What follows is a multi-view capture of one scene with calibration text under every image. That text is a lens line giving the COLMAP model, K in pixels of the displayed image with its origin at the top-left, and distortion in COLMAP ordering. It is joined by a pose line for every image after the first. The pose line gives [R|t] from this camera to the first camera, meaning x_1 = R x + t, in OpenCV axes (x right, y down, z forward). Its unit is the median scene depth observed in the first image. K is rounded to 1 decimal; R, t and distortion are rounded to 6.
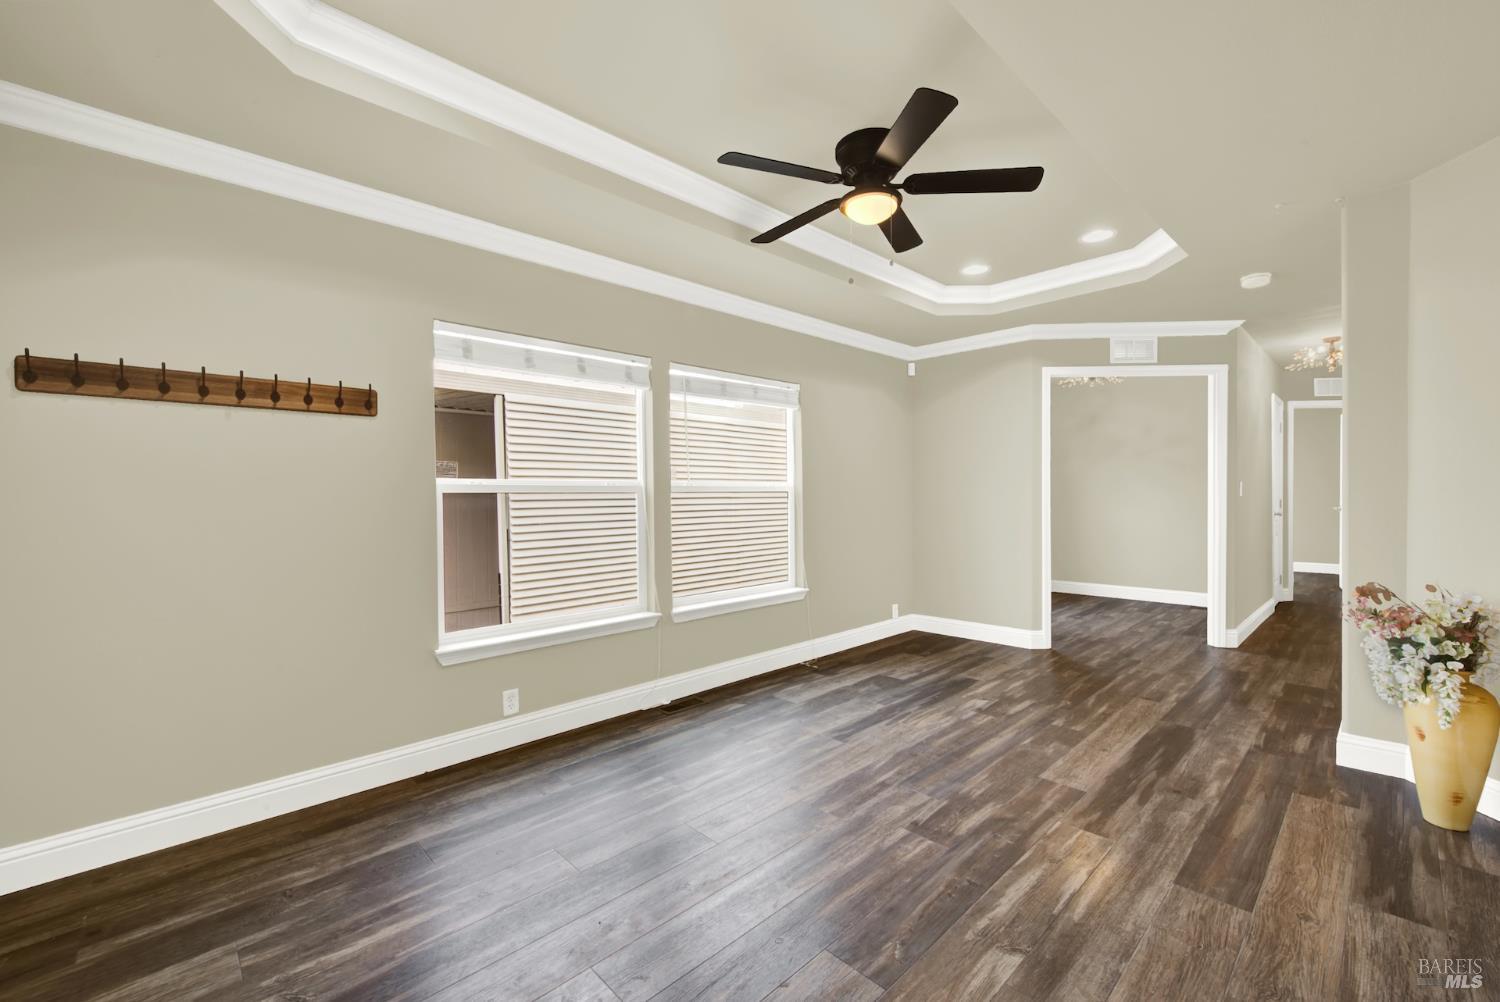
lens RADIAL K [[616.4, 0, 757.2], [0, 616.4, 509.7], [0, 0, 1]] dist [0.005747, -0.003467]
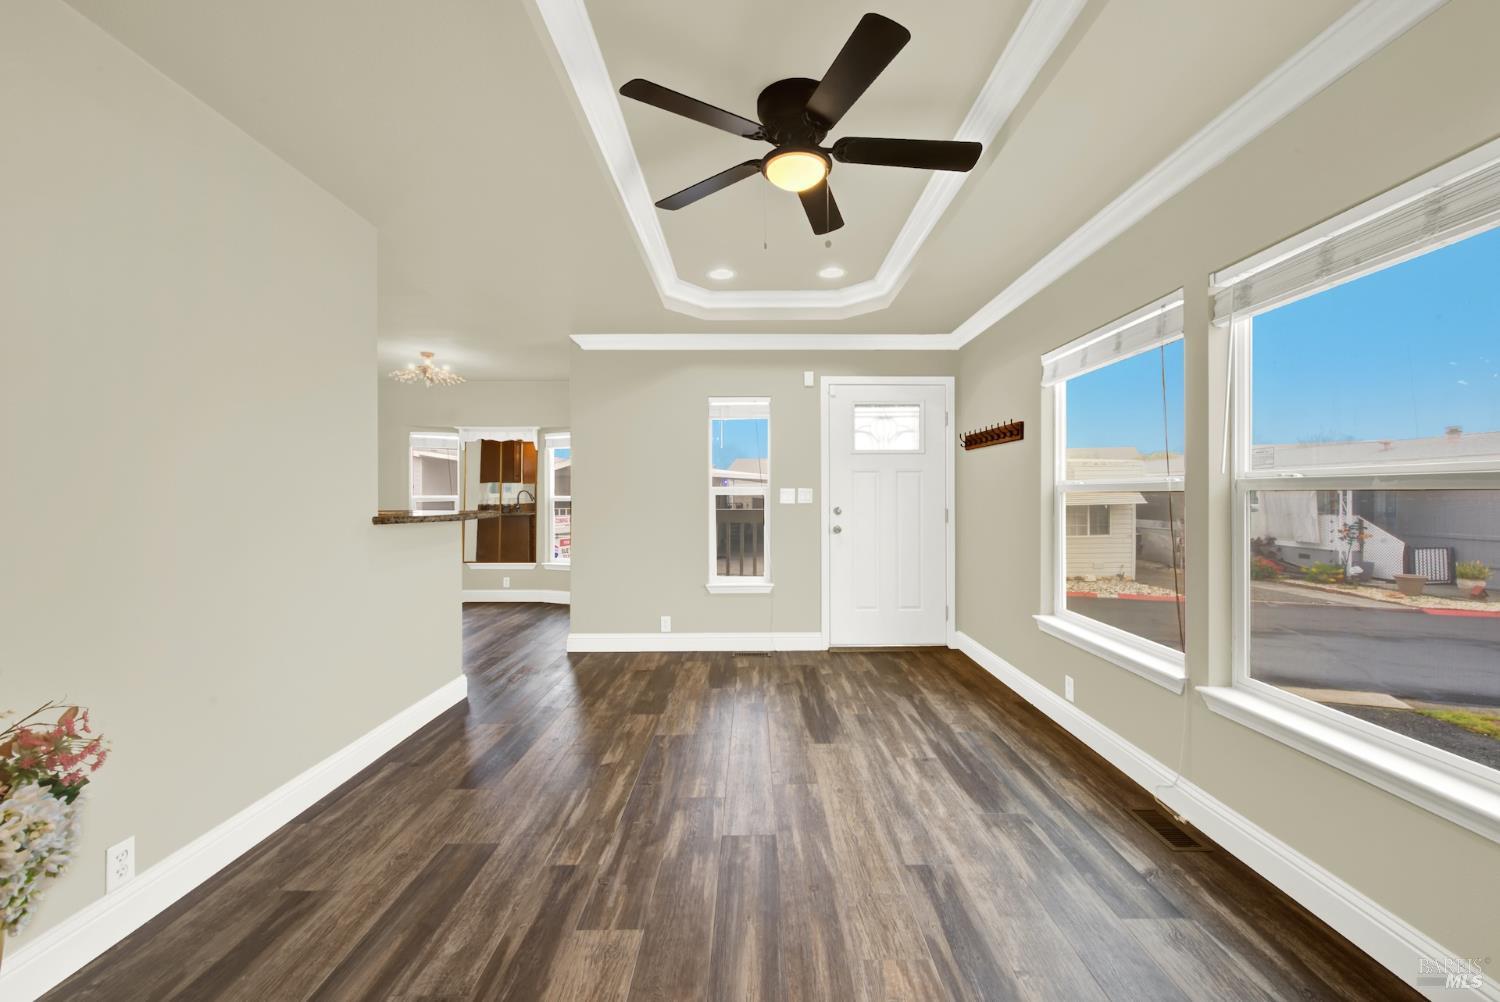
lens RADIAL K [[616.4, 0, 753.2], [0, 616.4, 494.4], [0, 0, 1]] dist [0.005747, -0.003467]
pose [[-0.694674, 0.009378, -0.719264, 0.913310], [-0.008282, 0.999744, 0.021033, -0.048339], [0.719277, 0.020568, -0.694419, 1.658424]]
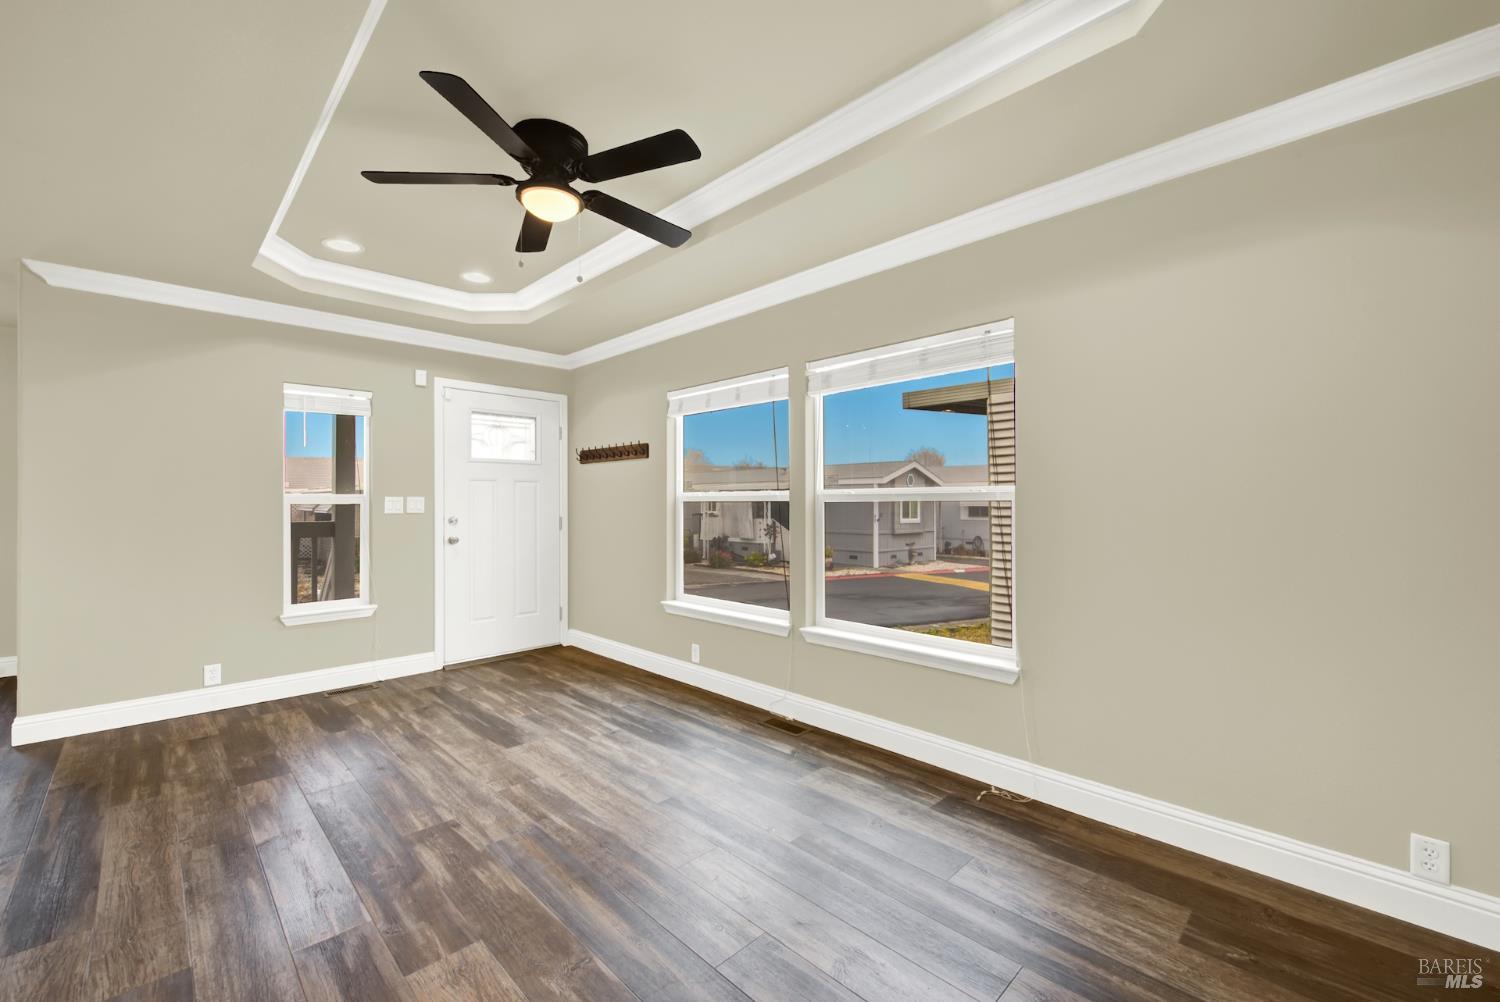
lens RADIAL K [[616.4, 0, 757.3], [0, 616.4, 499.1], [0, 0, 1]] dist [0.005747, -0.003467]
pose [[0.009874, 0.001178, -0.999951, 1.204483], [-0.021011, 0.999779, 0.000970, -0.043686], [0.999730, 0.021000, 0.009896, 1.383516]]
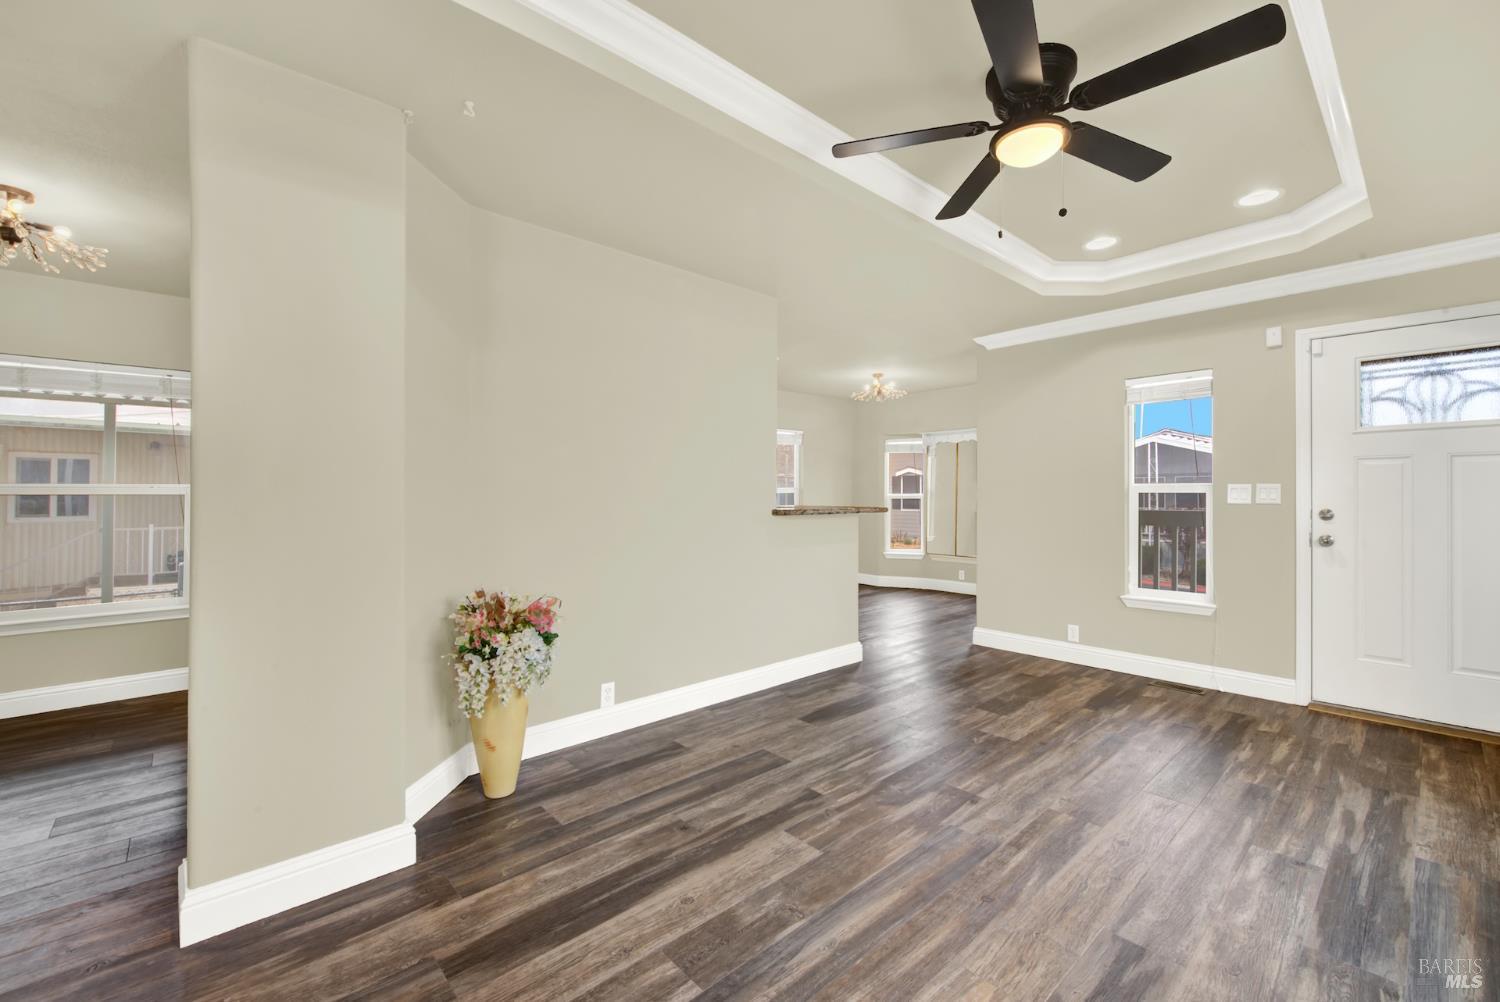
lens RADIAL K [[616.4, 0, 759.4], [0, 616.4, 493.8], [0, 0, 1]] dist [0.005747, -0.003467]
pose [[-0.999484, 0.012904, 0.029412, 0.550711], [0.013511, 0.999698, 0.020534, -0.050741], [-0.029138, 0.020921, -0.999356, 1.936794]]
